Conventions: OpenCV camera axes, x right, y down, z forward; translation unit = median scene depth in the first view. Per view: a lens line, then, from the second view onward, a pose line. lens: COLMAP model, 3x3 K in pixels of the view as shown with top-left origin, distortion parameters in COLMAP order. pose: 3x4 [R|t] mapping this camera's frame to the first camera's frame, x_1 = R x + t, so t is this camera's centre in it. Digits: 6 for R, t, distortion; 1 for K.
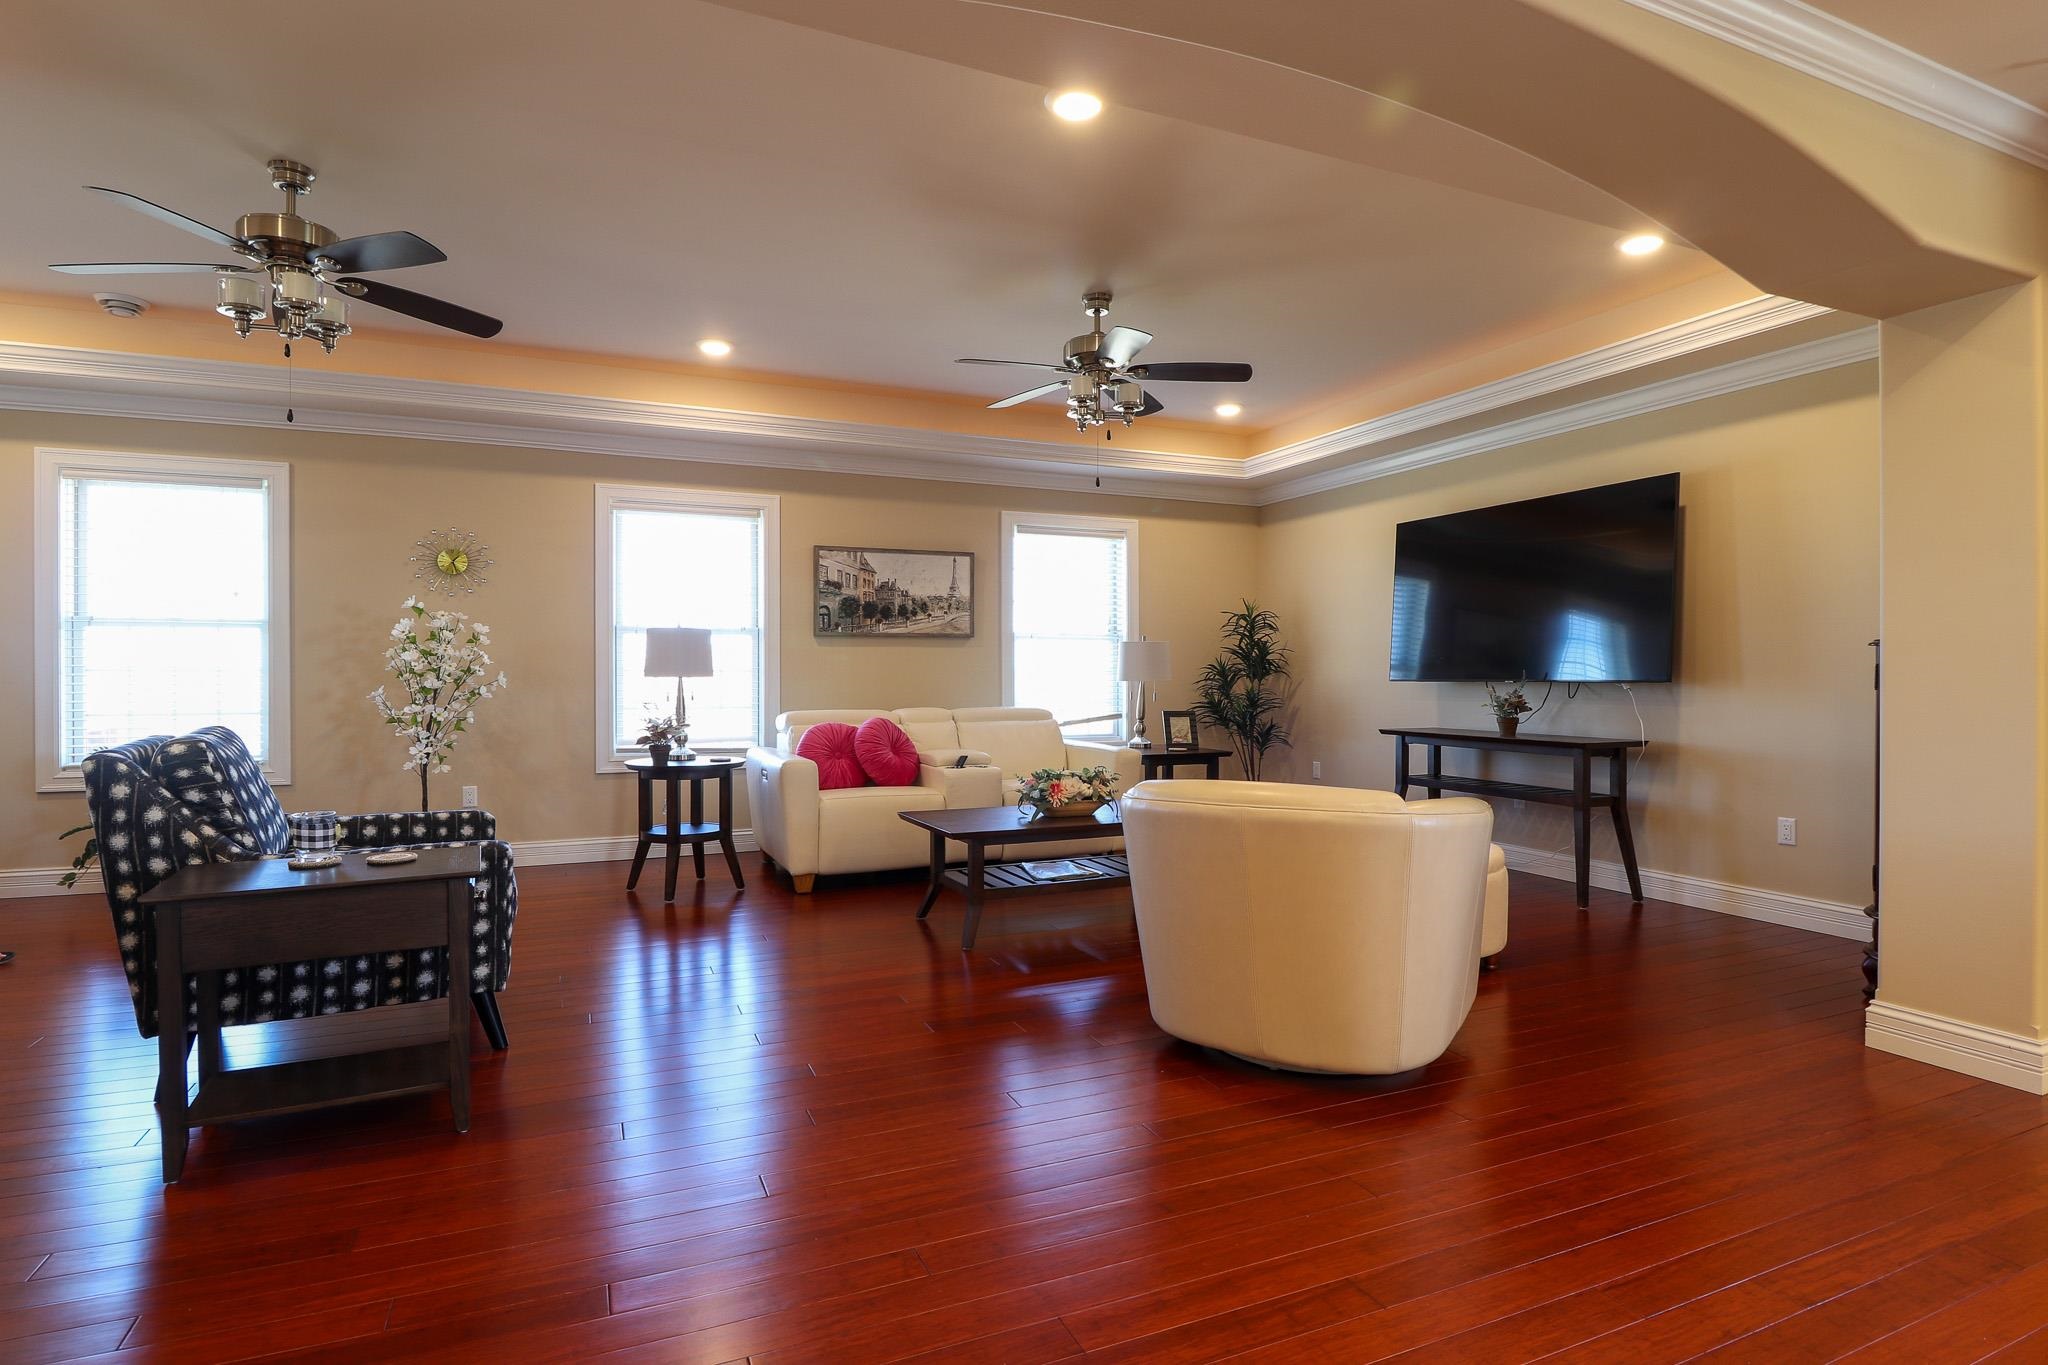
lens RADIAL K [[1029.8, 0, 1037.5], [0, 1029.8, 670.8], [0, 0, 1]] dist [0.003926, -0.009101]
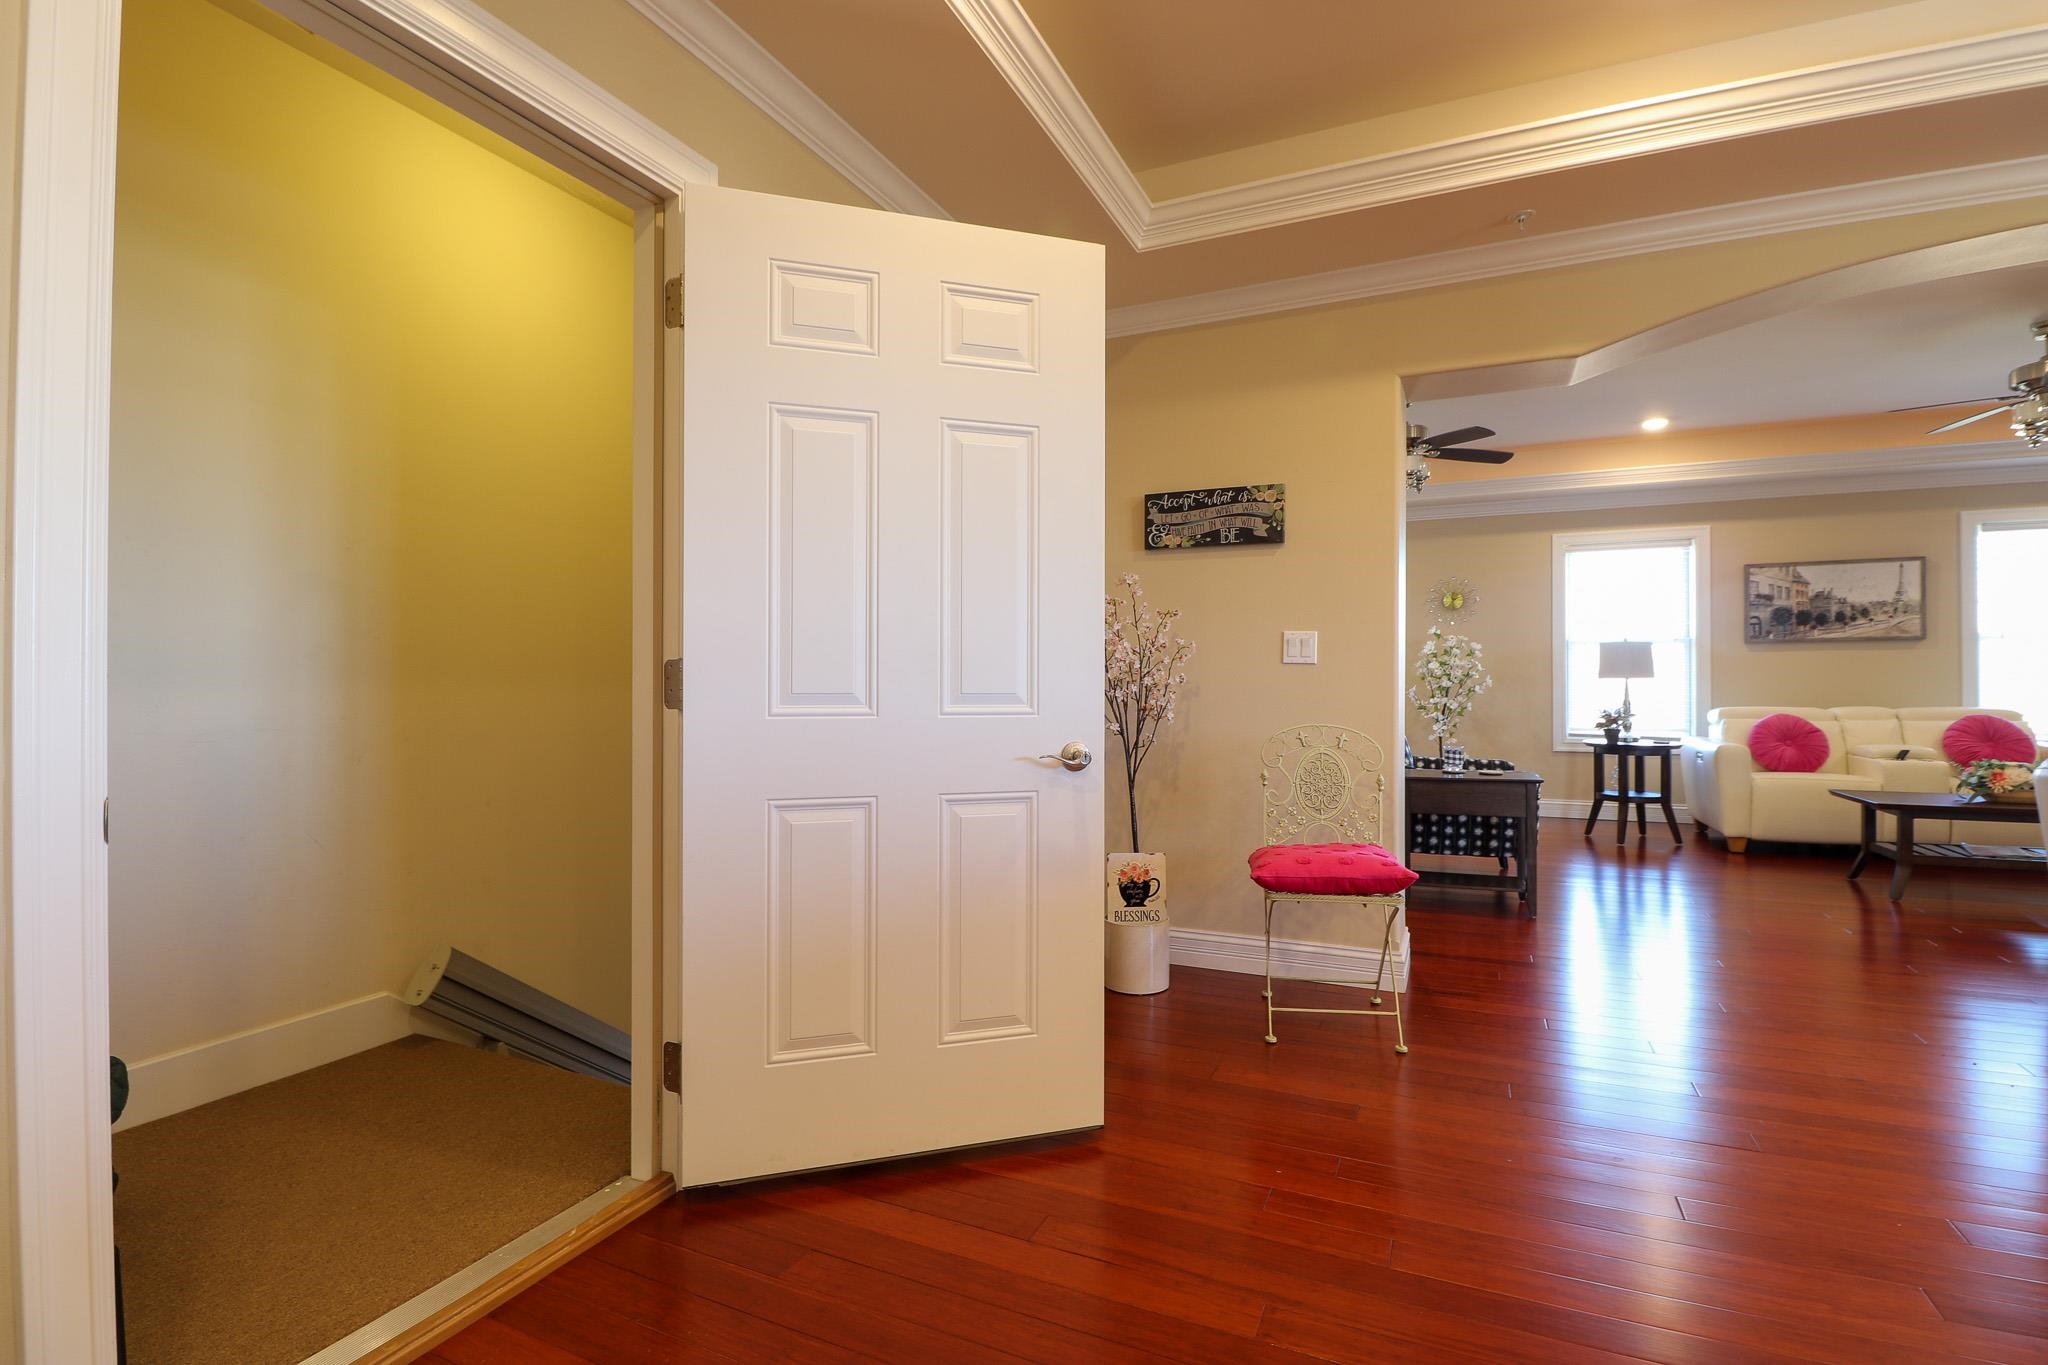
lens RADIAL K [[960.7, 0, 1028.4], [0, 960.7, 687.0], [0, 0, 1]] dist [-0.043210, 0.002625]
pose [[0.650638, 0.001878, -0.759386, 0.071208], [0.007291, 0.999935, 0.008719, 0.000725], [0.759353, -0.011210, 0.650582, -0.358859]]
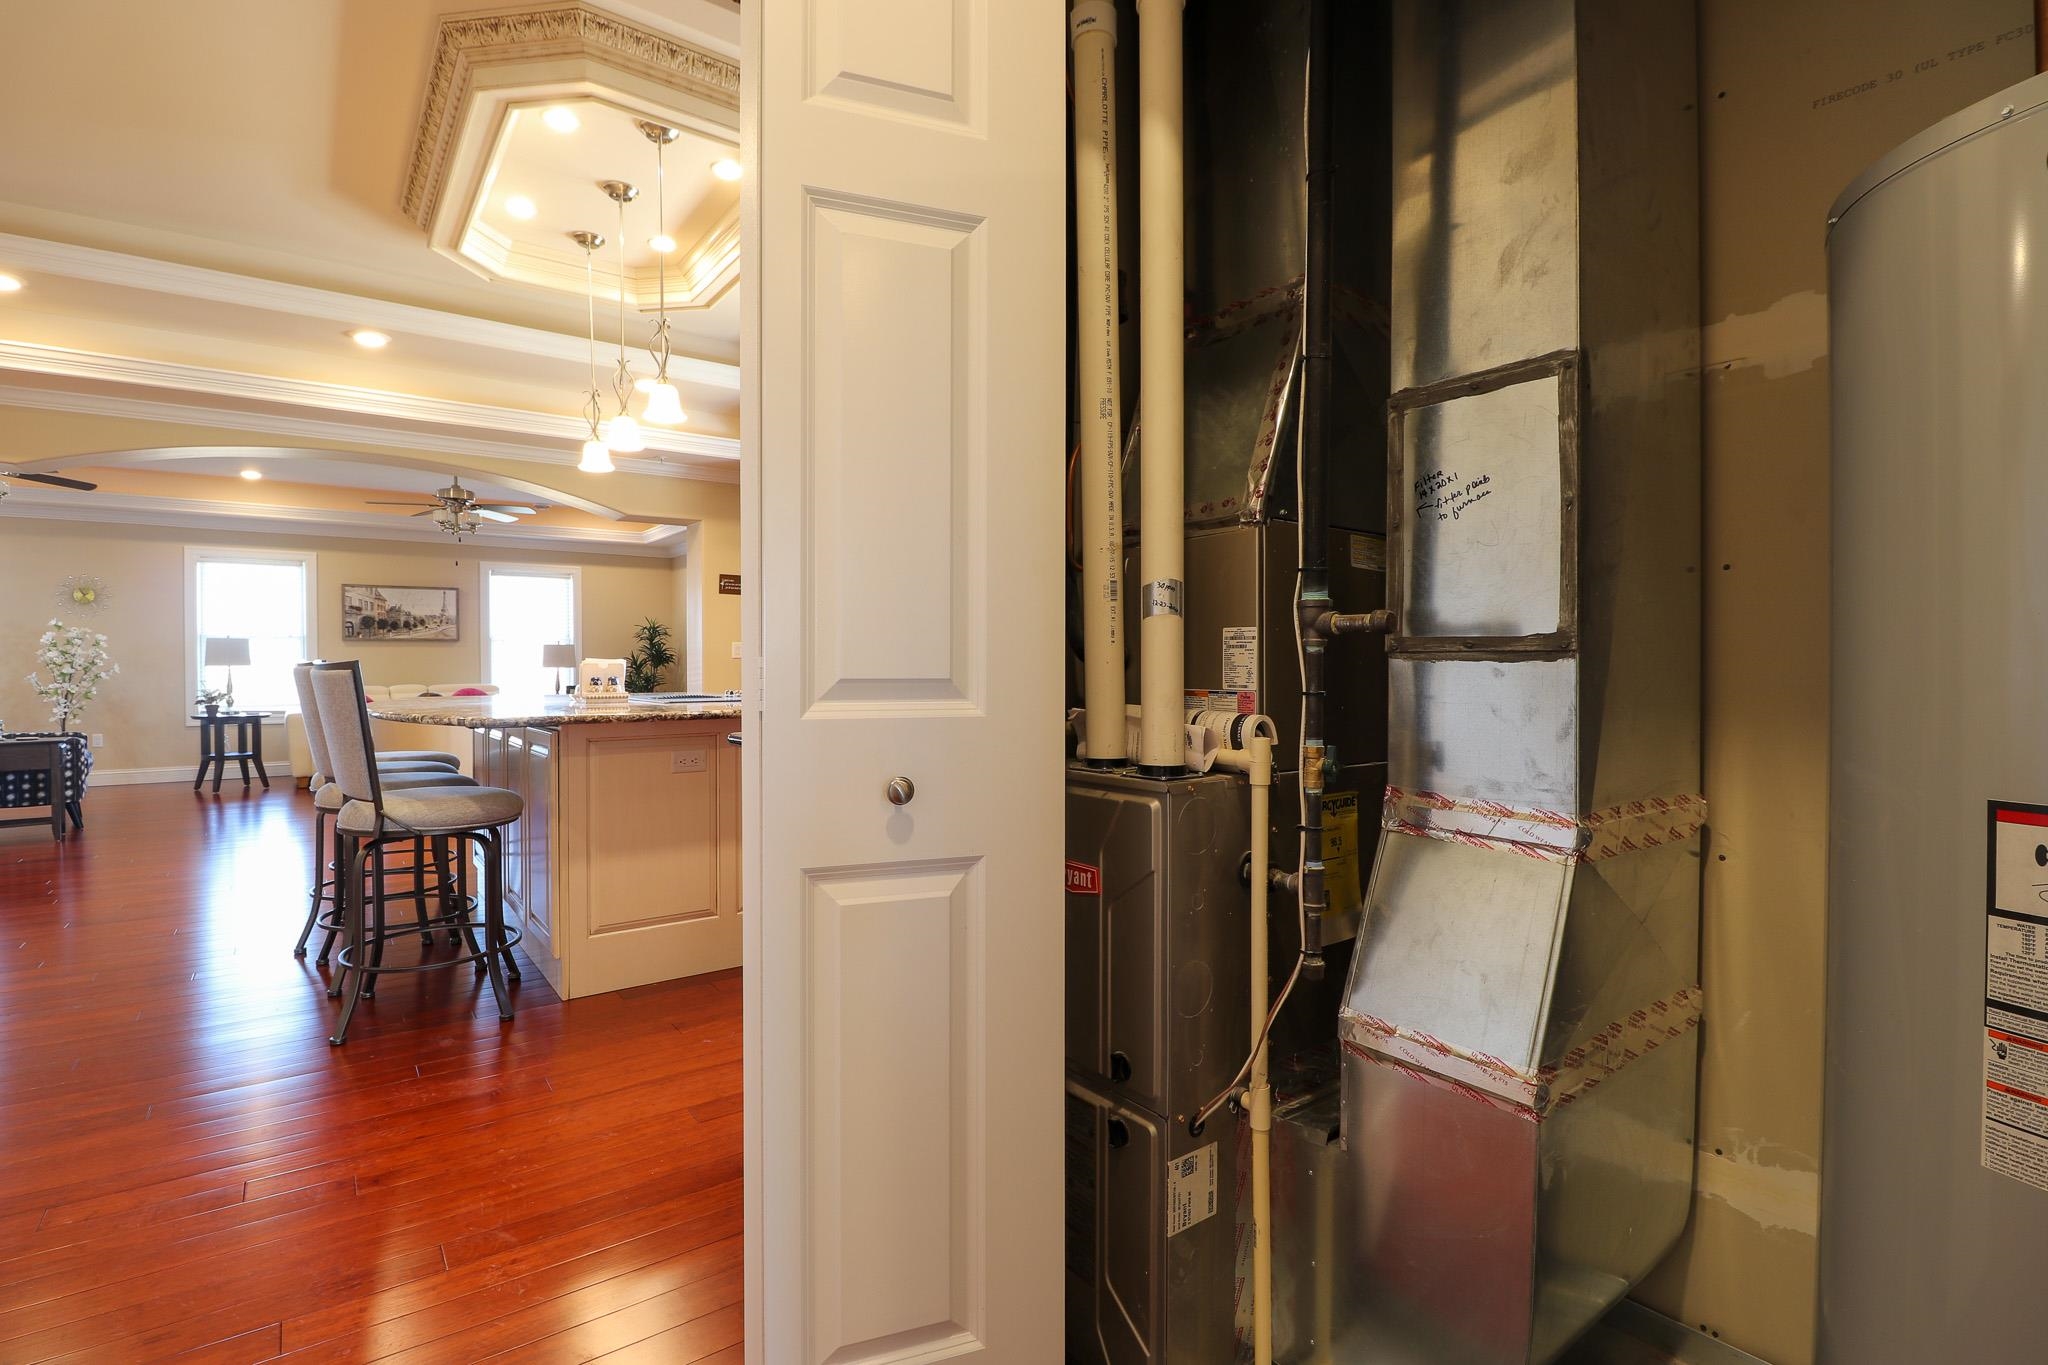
lens RADIAL K [[960.7, 0, 1011.8], [0, 960.7, 675.6], [0, 0, 1]] dist [-0.043210, 0.002625]
pose [[0.975861, -0.005513, 0.218321, 0.580855], [0.002369, 0.999890, 0.014661, 0.002200], [-0.218378, -0.013790, 0.975767, -0.793751]]
